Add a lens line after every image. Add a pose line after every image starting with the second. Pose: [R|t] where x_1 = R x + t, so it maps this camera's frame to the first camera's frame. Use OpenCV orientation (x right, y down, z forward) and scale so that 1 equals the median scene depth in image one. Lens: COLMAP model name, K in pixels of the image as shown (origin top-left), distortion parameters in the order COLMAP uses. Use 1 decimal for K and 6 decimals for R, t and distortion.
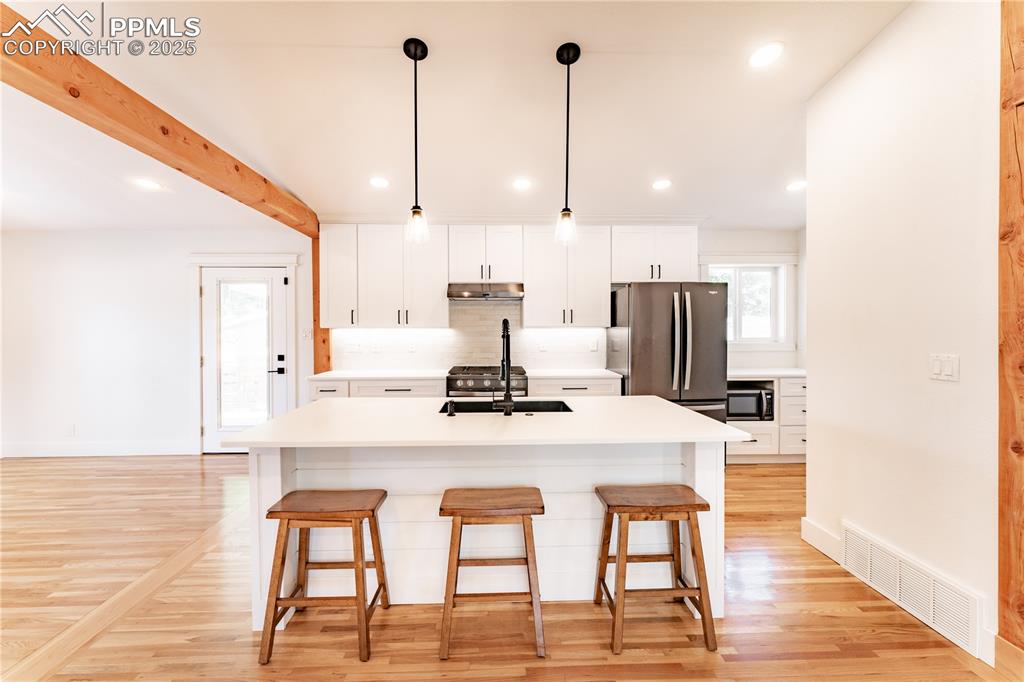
lens RADIAL K [[416.4, 0, 510.6], [0, 416.4, 337.4], [0, 0, 1]] dist [0.001540, -0.000491]
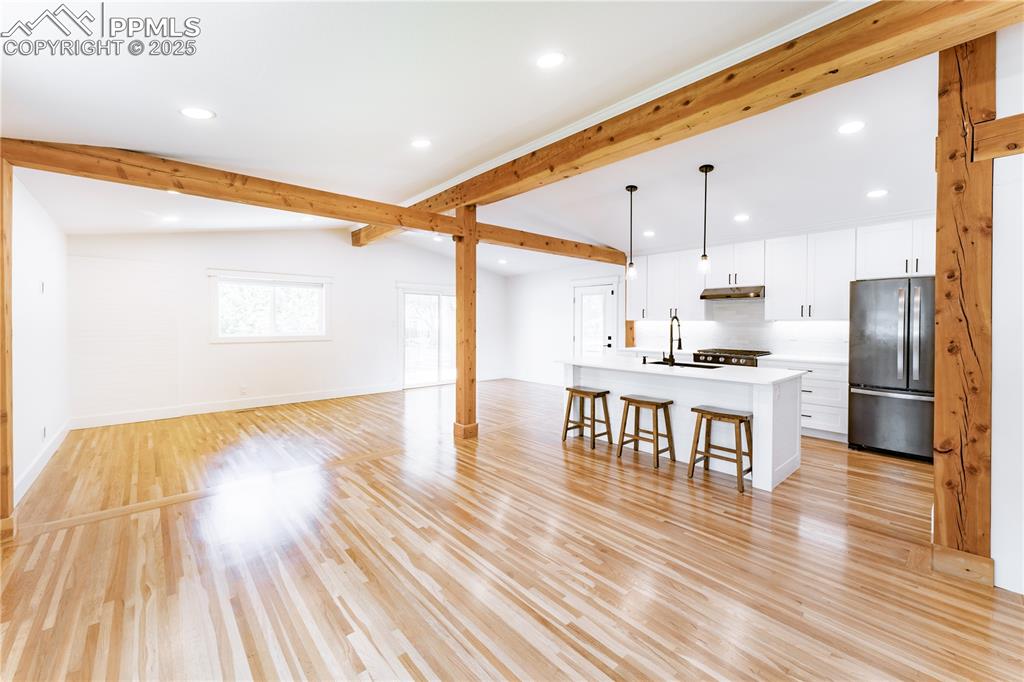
lens RADIAL K [[416.4, 0, 501.0], [0, 416.4, 326.2], [0, 0, 1]] dist [0.001540, -0.000491]
pose [[0.624749, 0.013650, -0.780706, 0.525372], [-0.020068, 0.999798, 0.001422, 0.008178], [0.780568, 0.014779, 0.624896, -0.428129]]
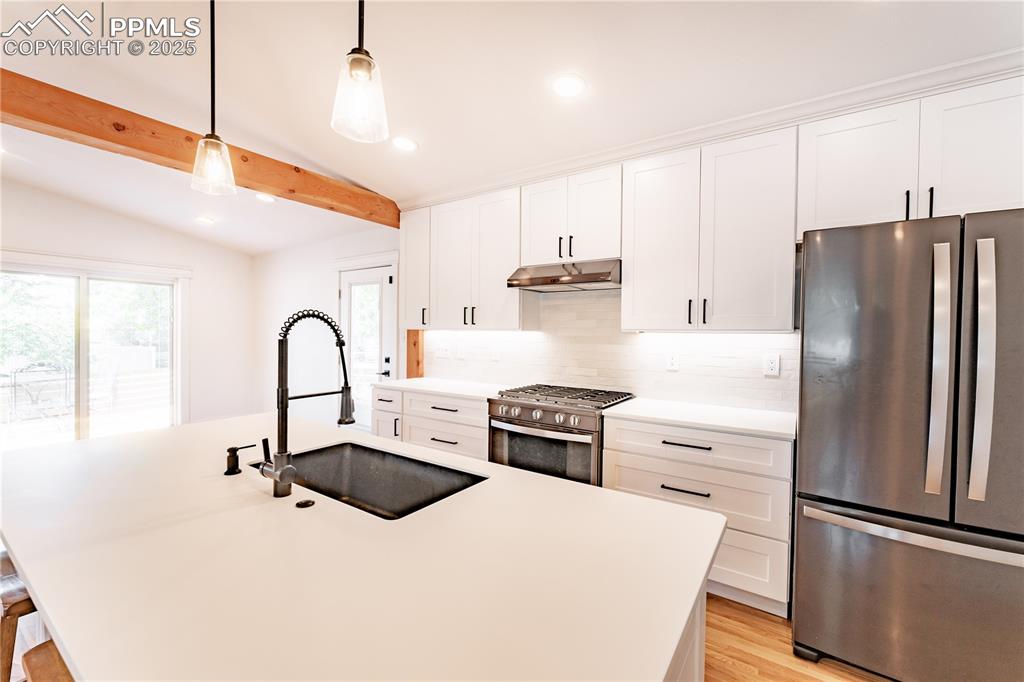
lens RADIAL K [[428.3, 0, 504.9], [0, 428.3, 338.3], [0, 0, 1]] dist [-0.008621, -0.000390]
pose [[0.802452, 0.020800, -0.596354, 0.272889], [-0.025404, 0.999677, 0.000683, -0.008864], [0.596176, 0.014602, 0.802721, 0.390332]]
